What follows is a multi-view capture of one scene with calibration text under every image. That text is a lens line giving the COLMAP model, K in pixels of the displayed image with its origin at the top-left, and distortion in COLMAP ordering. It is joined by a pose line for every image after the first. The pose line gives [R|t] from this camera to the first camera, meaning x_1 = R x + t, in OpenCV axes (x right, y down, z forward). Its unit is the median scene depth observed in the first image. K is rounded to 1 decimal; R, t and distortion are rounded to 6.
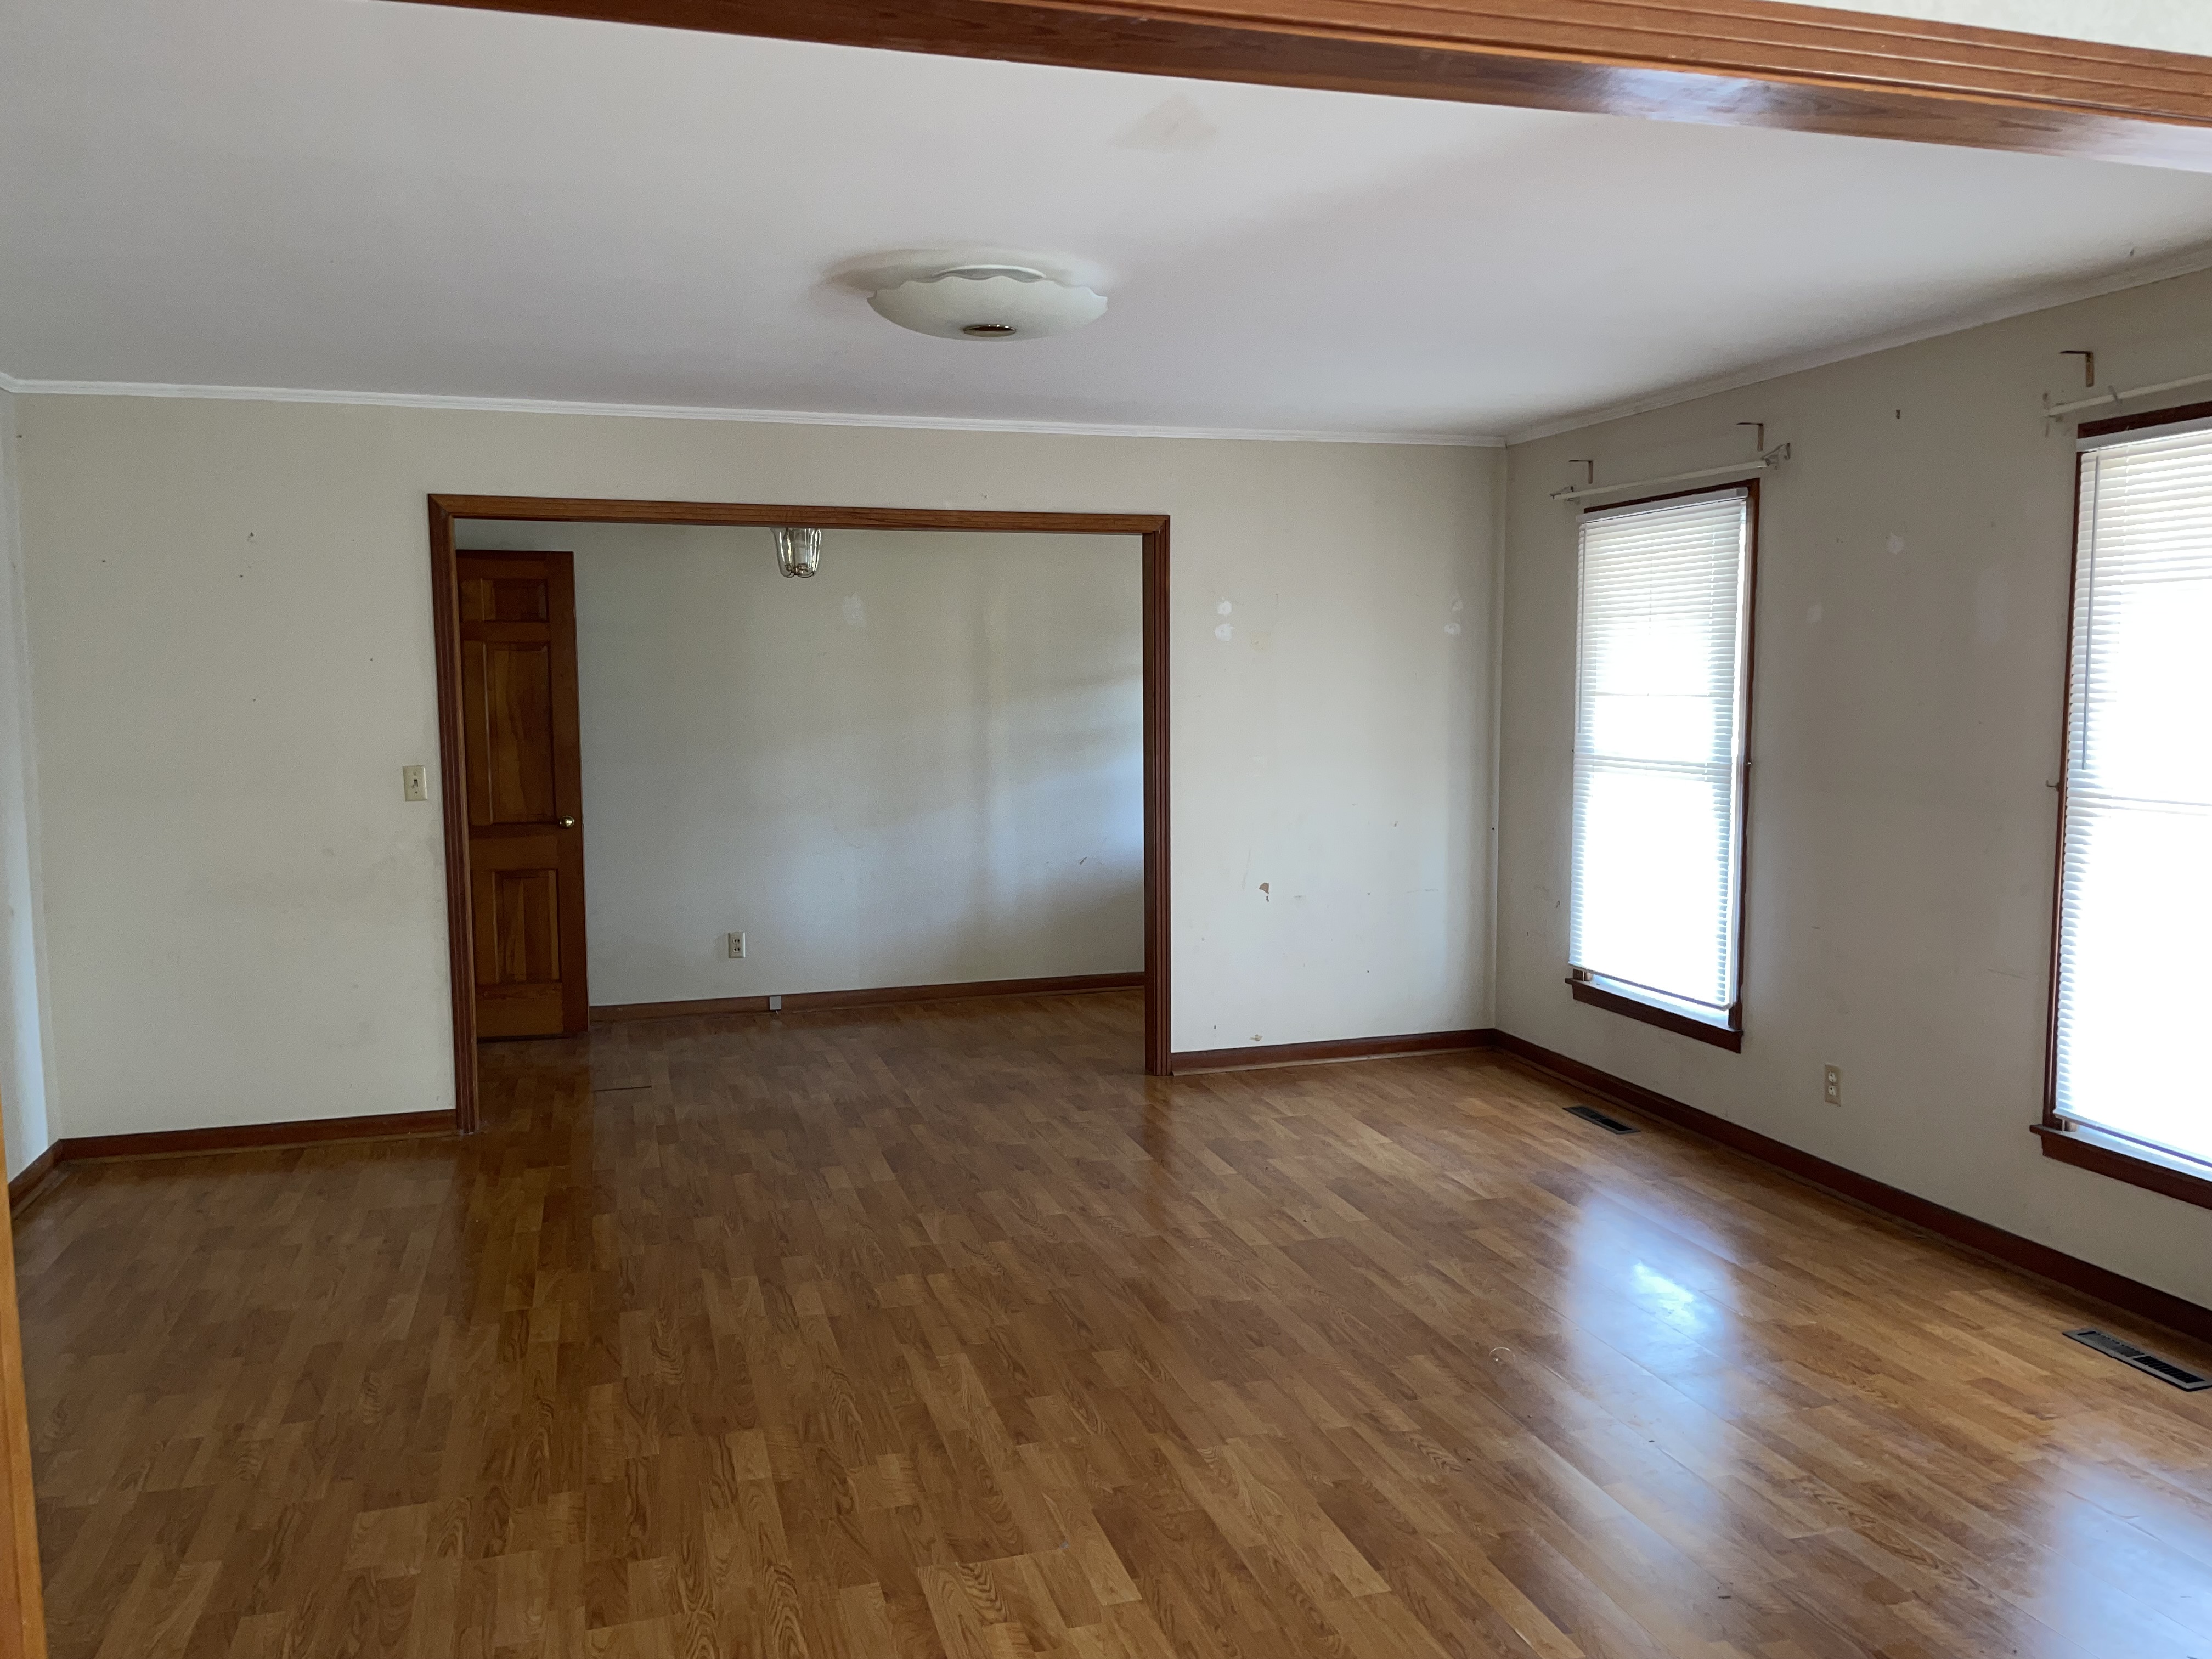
lens RADIAL K [[1688.8, 0, 1115.4], [0, 1688.8, 832.1], [0, 0, 1]] dist [-0.007920, -0.008460]
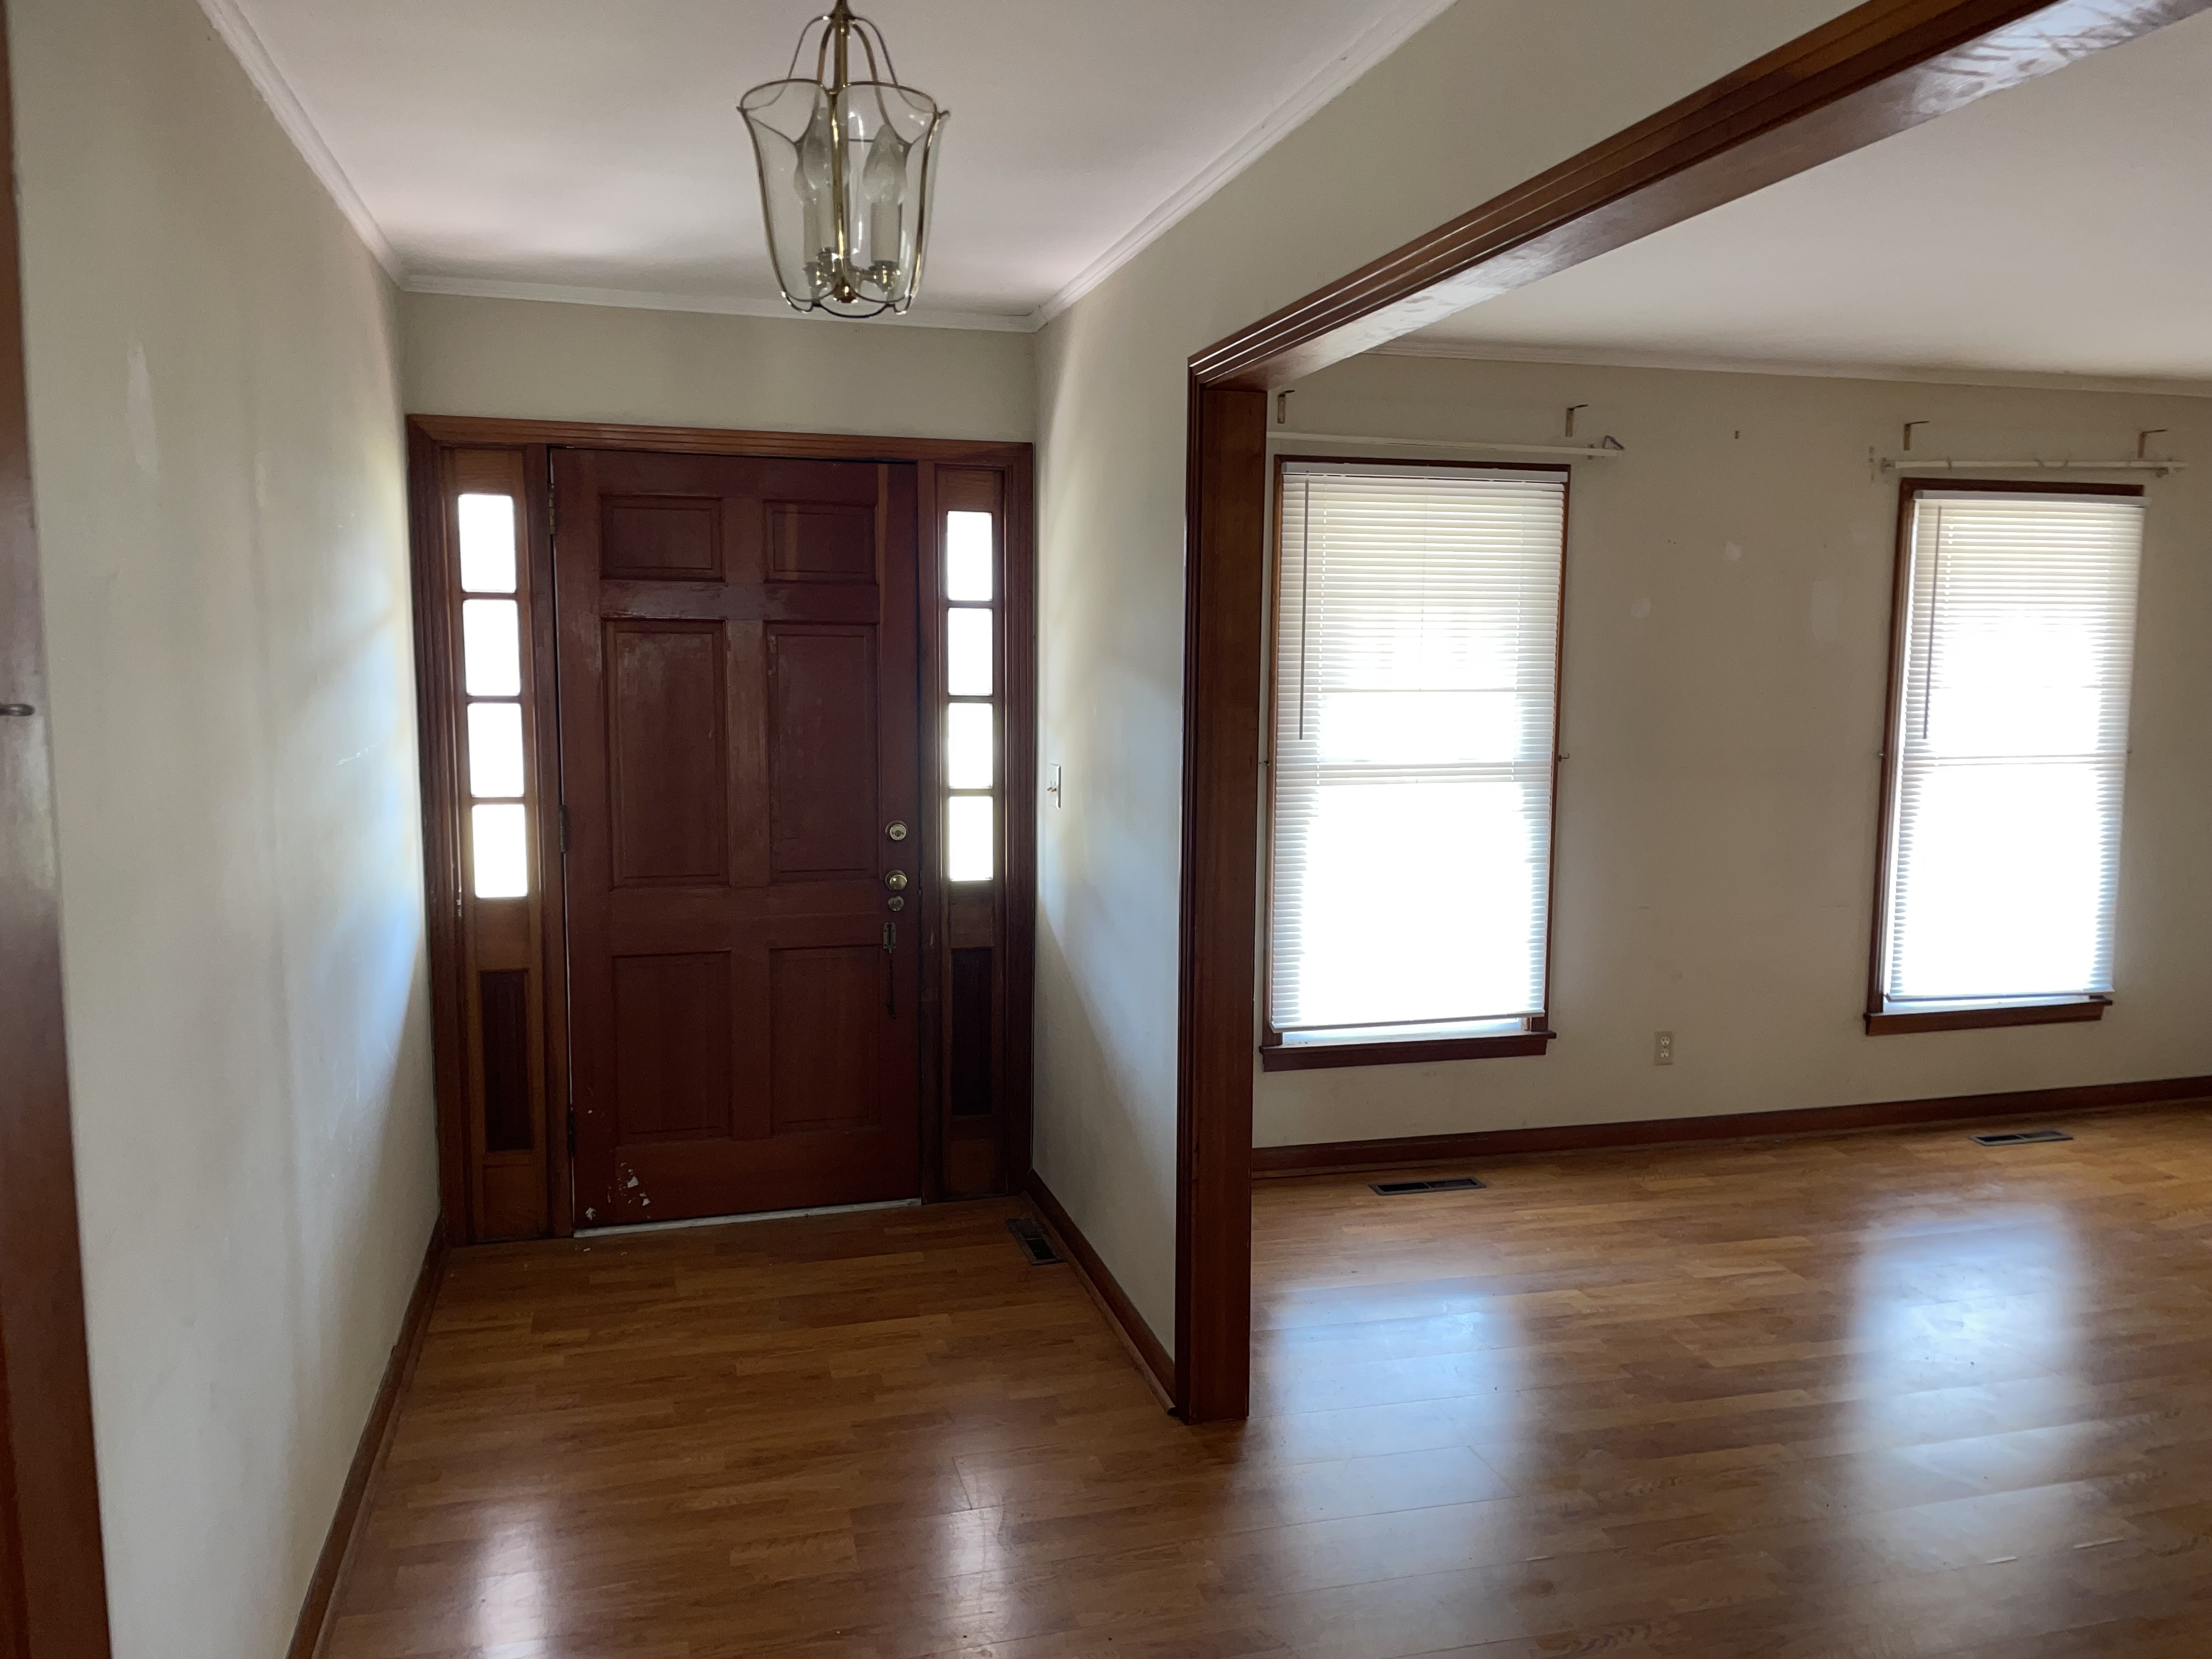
lens RADIAL K [[1688.8, 0, 1101.2], [0, 1688.8, 819.4], [0, 0, 1]] dist [-0.007920, -0.008460]
pose [[0.040813, -0.113669, 0.992680, -0.616540], [0.083024, 0.990458, 0.110001, -0.137551], [-0.995712, 0.077927, 0.049860, 1.239621]]
